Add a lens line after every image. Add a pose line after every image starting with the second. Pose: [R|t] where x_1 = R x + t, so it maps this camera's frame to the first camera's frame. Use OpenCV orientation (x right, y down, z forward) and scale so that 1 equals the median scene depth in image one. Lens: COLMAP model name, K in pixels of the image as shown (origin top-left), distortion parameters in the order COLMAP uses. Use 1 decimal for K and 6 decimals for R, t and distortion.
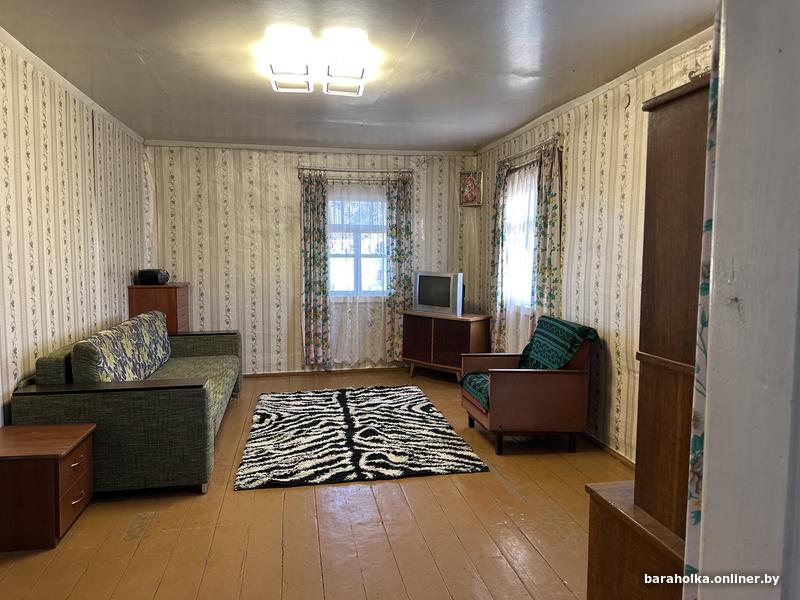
lens RADIAL K [[553.7, 0, 404.3], [0, 553.7, 295.4], [0, 0, 1]] dist [0.050496, -0.000497]
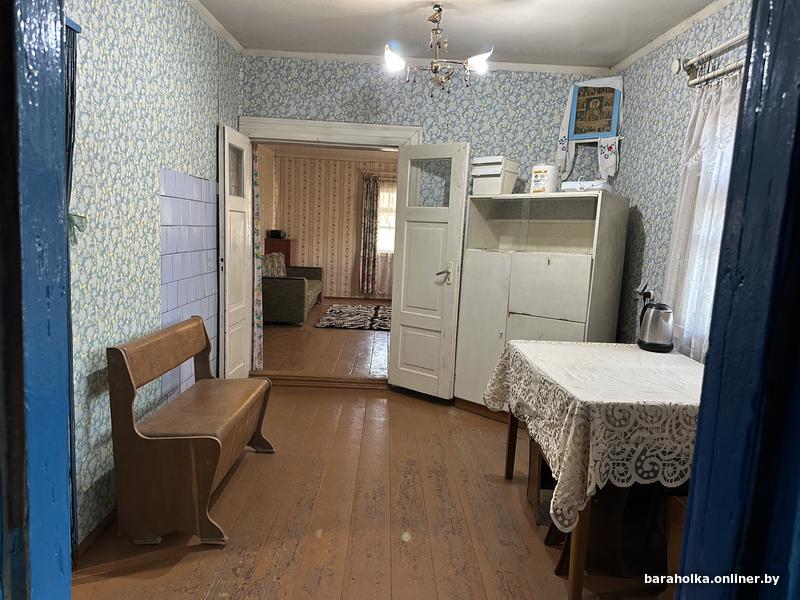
lens RADIAL K [[553.7, 0, 398.4], [0, 553.7, 305.1], [0, 0, 1]] dist [0.050496, -0.000497]
pose [[0.984258, 0.067551, -0.163319, 0.205568], [-0.057752, 0.996276, 0.064027, 0.049878], [0.167036, -0.053587, 0.984494, -0.610648]]
